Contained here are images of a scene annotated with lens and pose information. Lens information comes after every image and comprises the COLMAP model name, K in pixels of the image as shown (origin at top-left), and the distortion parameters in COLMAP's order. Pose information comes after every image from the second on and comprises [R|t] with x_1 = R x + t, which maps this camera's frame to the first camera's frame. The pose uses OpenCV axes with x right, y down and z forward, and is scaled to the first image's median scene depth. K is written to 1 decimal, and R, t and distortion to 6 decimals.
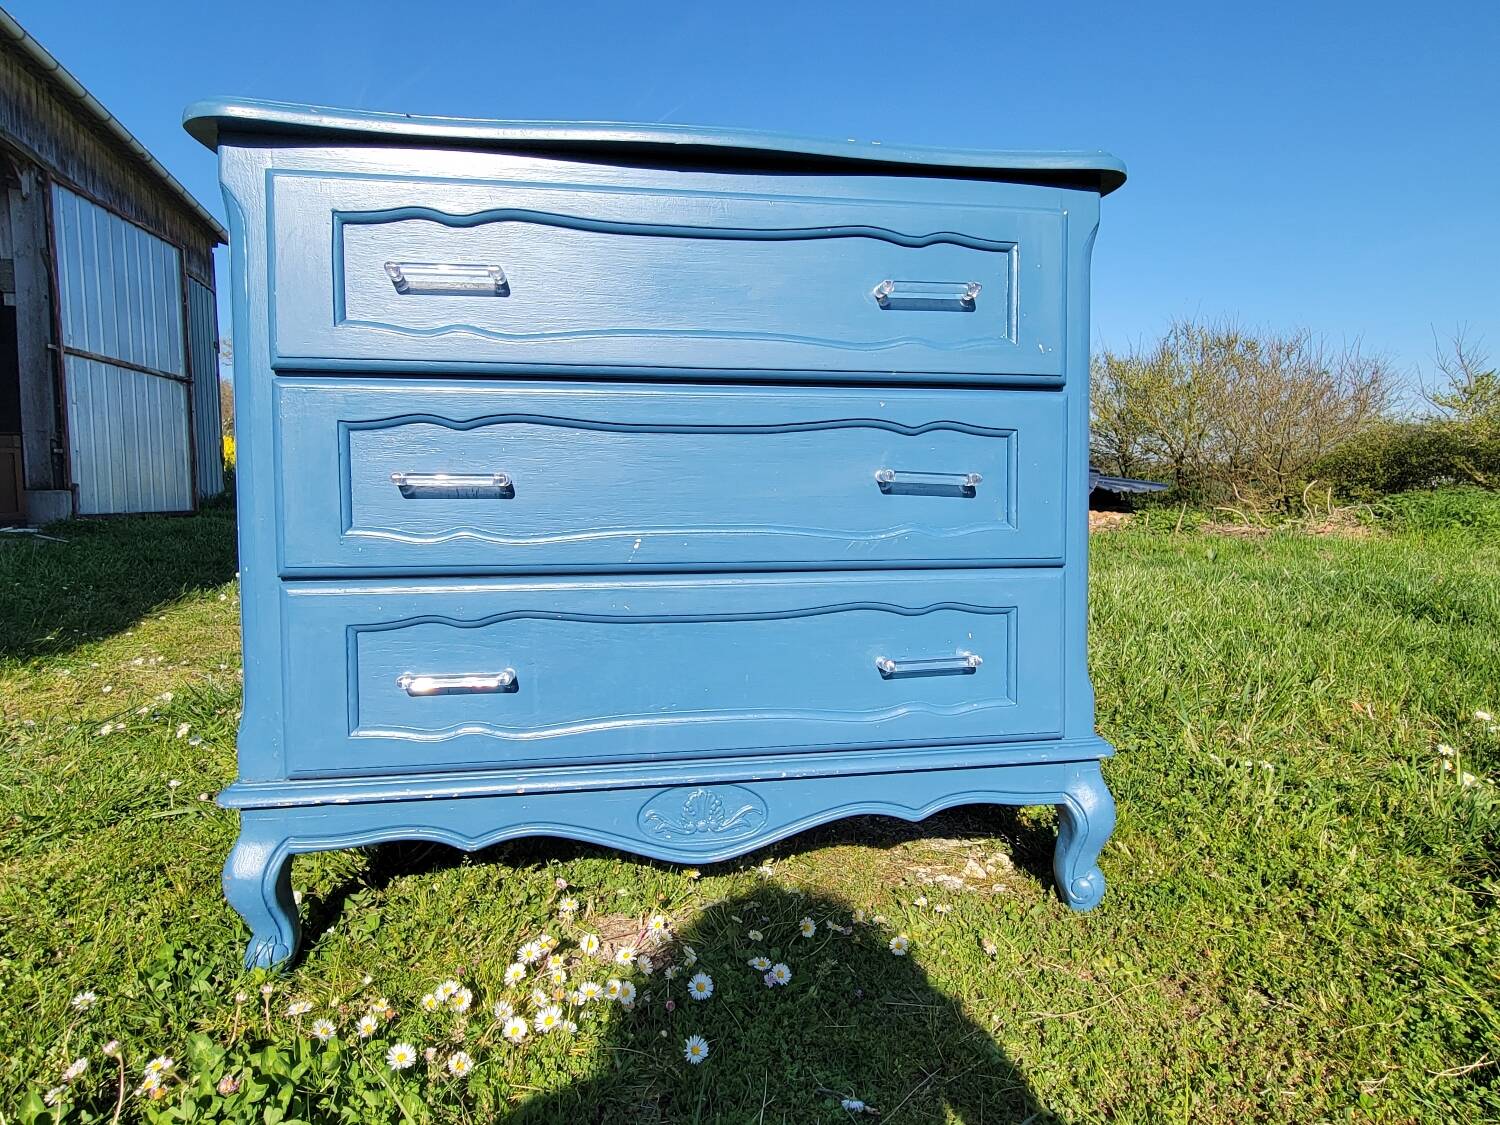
lens RADIAL K [[904.5, 0, 750.0], [0, 904.5, 562.5], [0, 0, 1]] dist [0.002511, -0.002571]
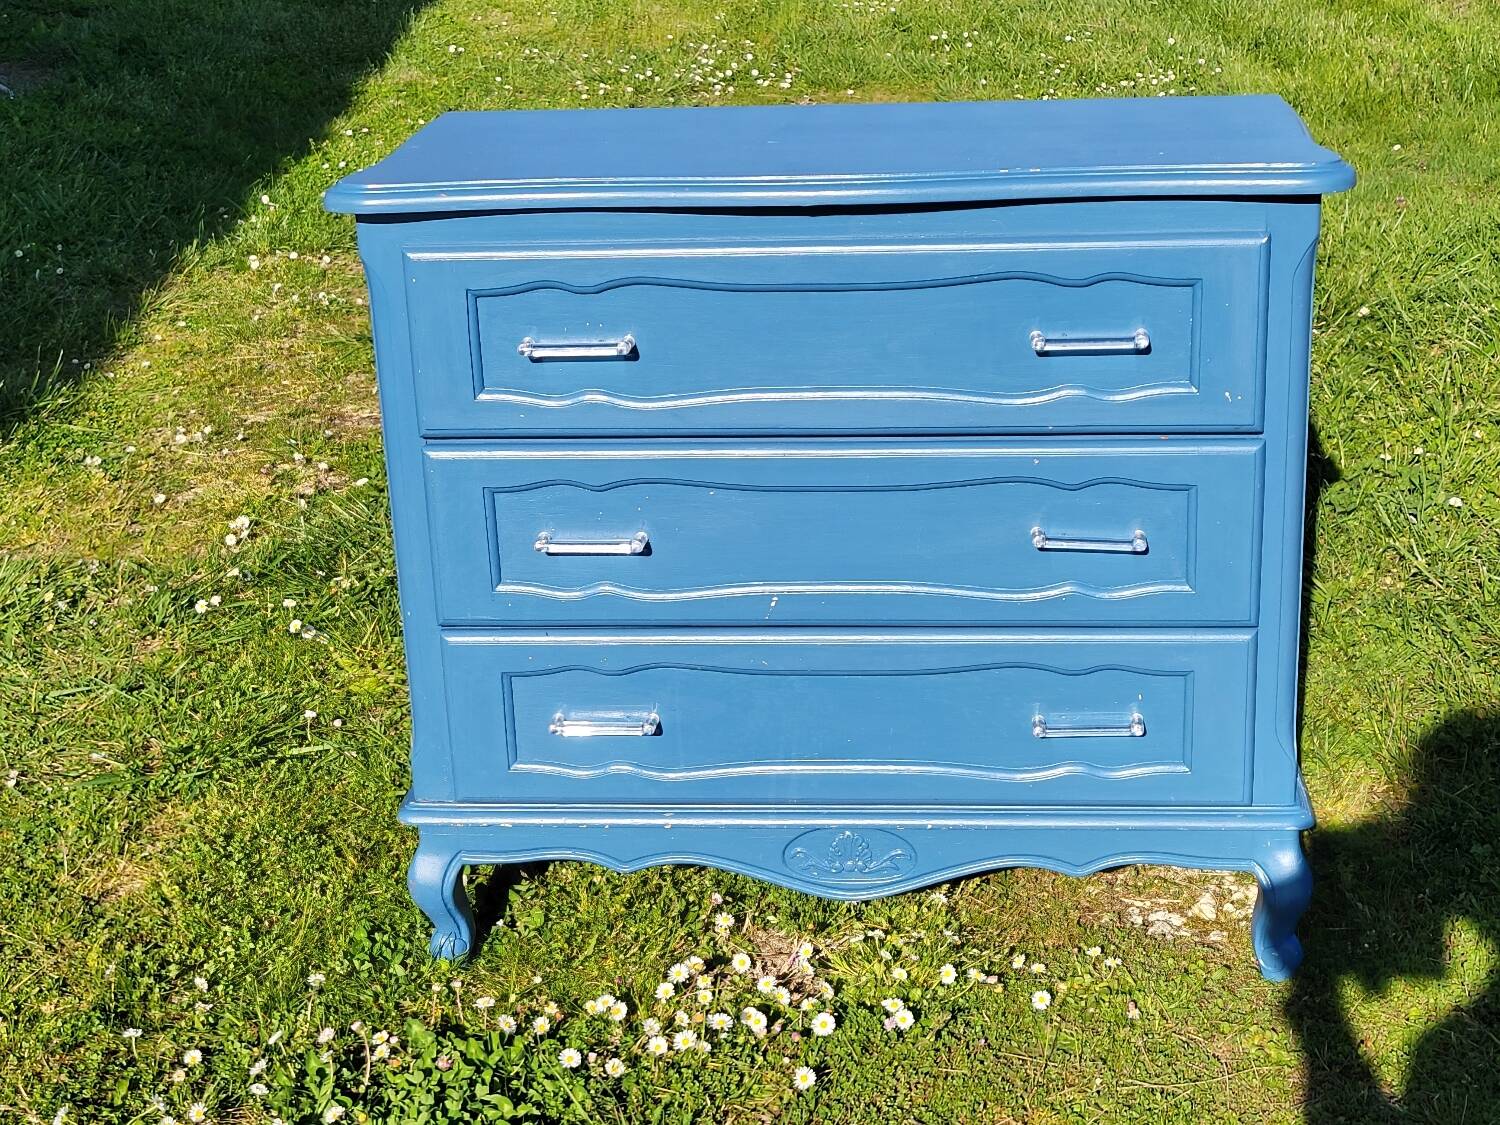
lens RADIAL K [[2118.0, 0, 769.2], [0, 2118.0, 537.2], [0, 0, 1]] dist [0.021249, 0.055094]
pose [[0.967297, 0.053365, -0.247969, 0.431184], [0.019583, 0.958987, 0.282774, -0.731128], [0.252889, -0.278383, 0.926580, -1.094574]]
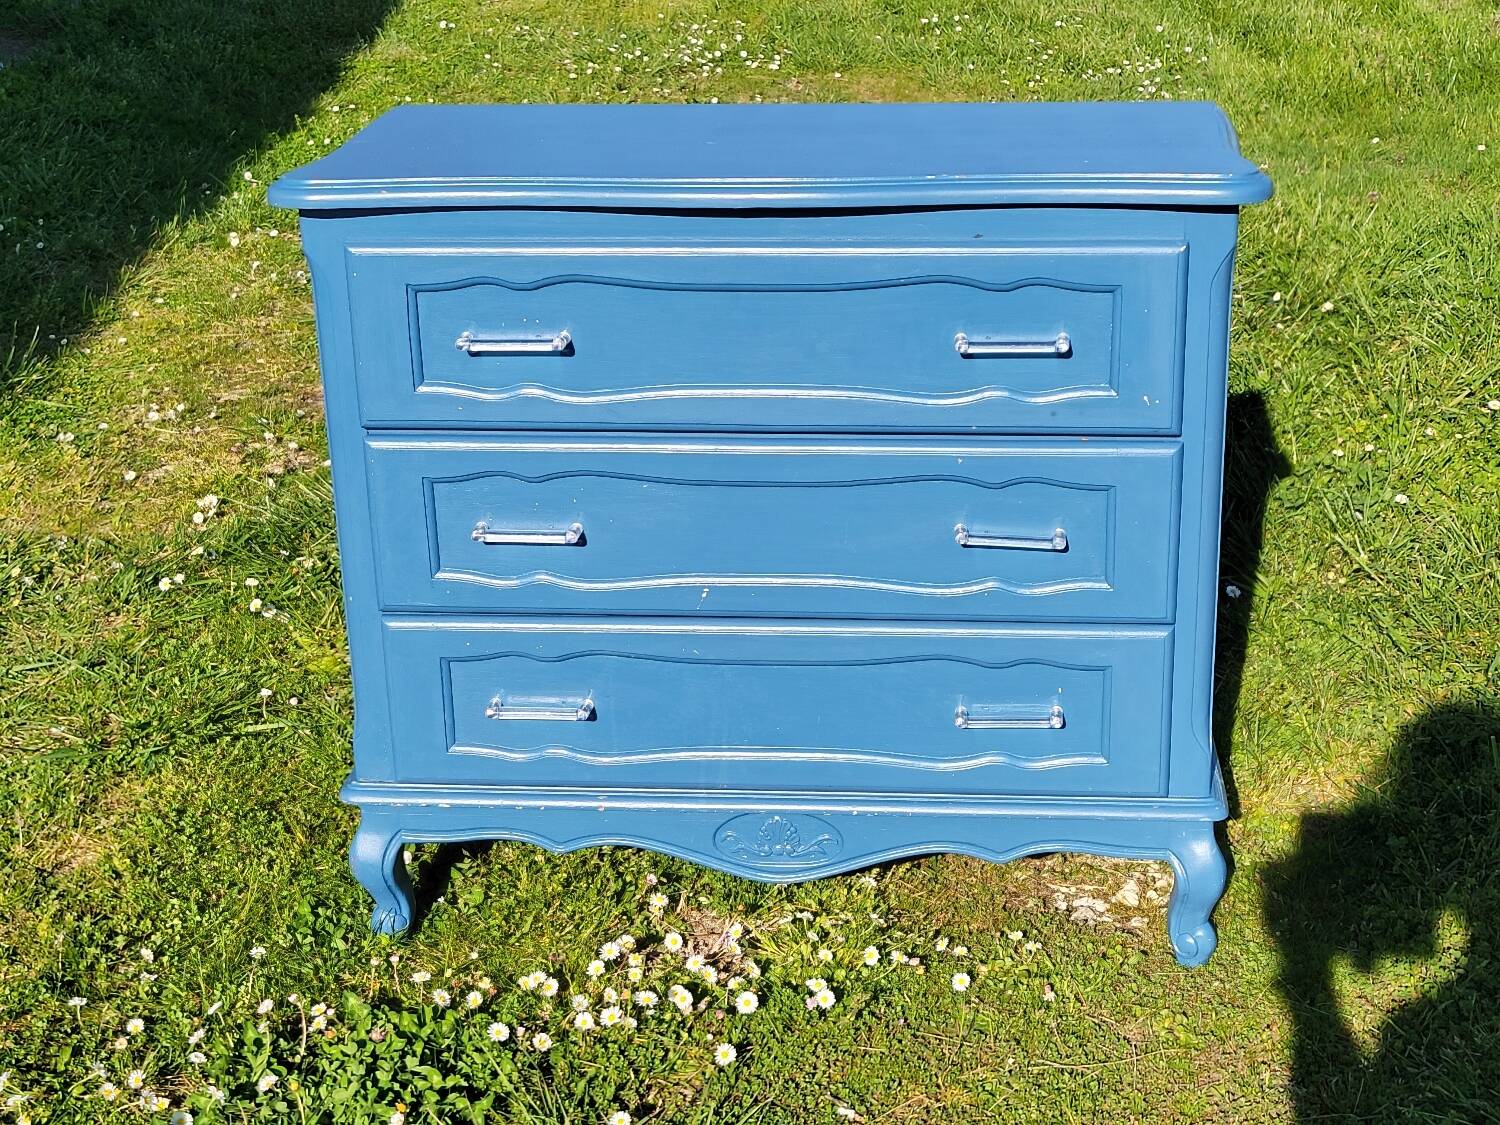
lens RADIAL K [[2117.7, 0, 774.4], [0, 2117.7, 560.0], [0, 0, 1]] dist [0.020115, 0.037870]
pose [[0.966981, 0.072896, -0.244202, 0.517806], [0.004885, 0.952741, 0.303746, -0.764824], [0.254803, -0.294909, 0.920926, -1.125408]]
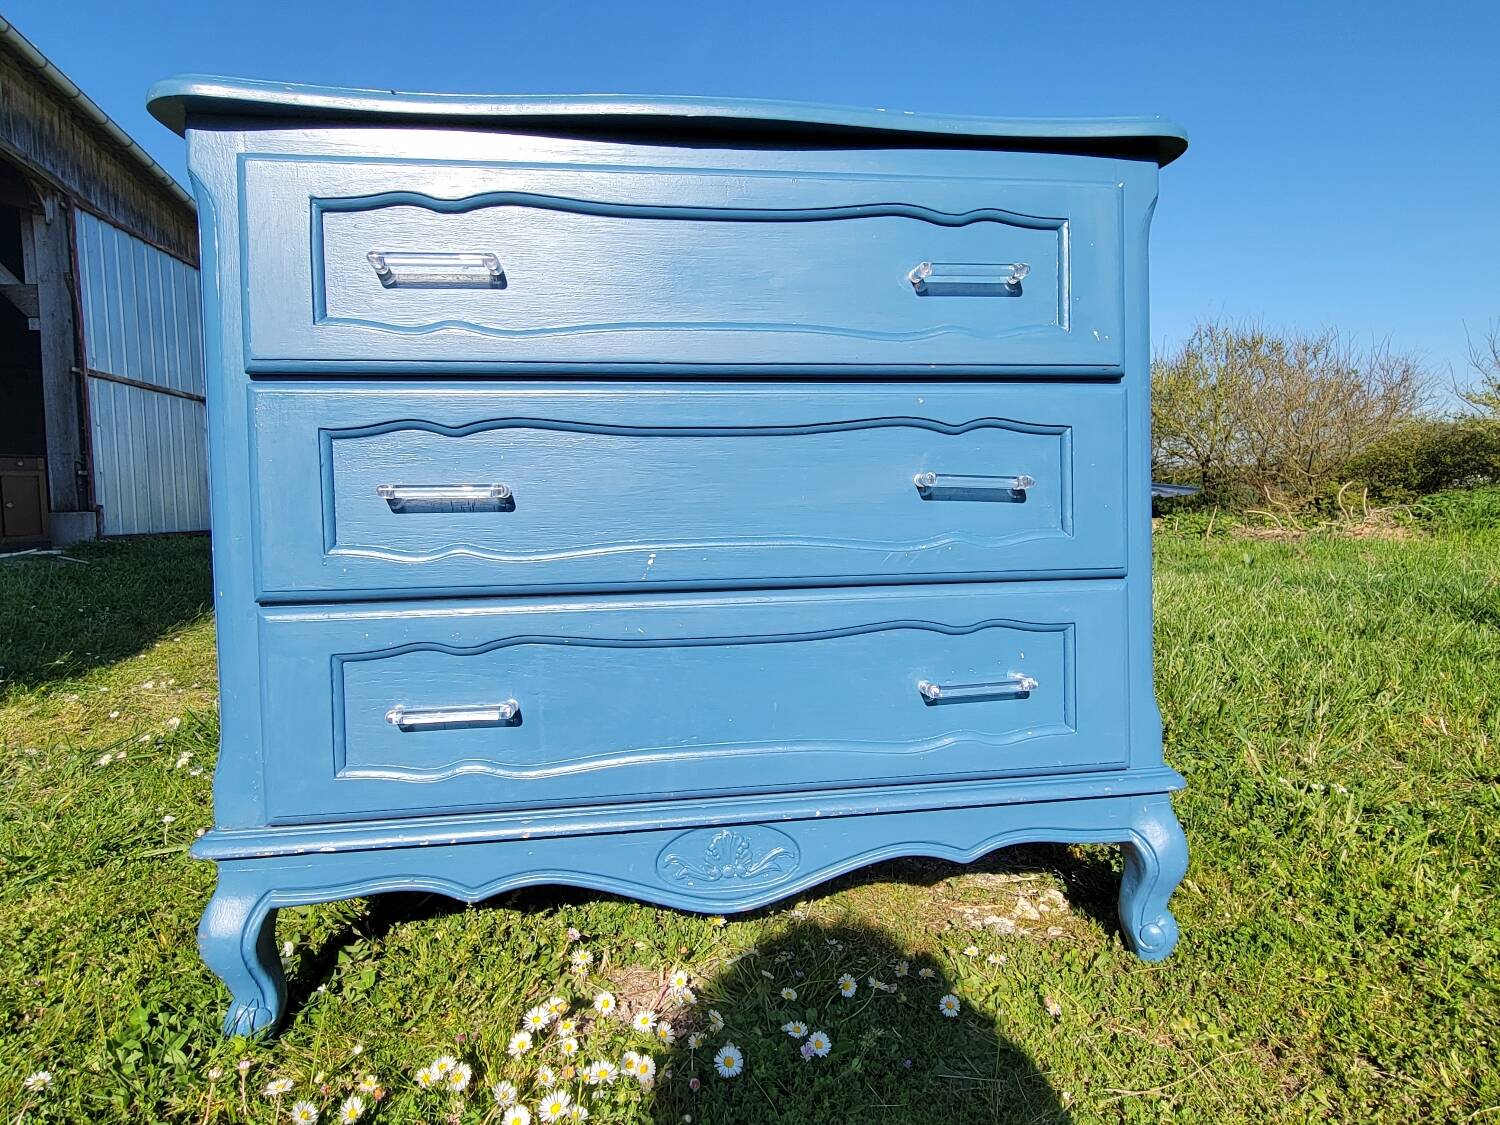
lens RADIAL K [[904.5, 0, 750.0], [0, 904.5, 562.5], [0, 0, 1]] dist [0.002511, -0.002571]
pose [[0.999627, -0.014838, -0.022936, -0.005681], [0.014558, 0.999818, -0.012340, -0.004702], [0.023114, 0.012001, 0.999661, 0.100987]]
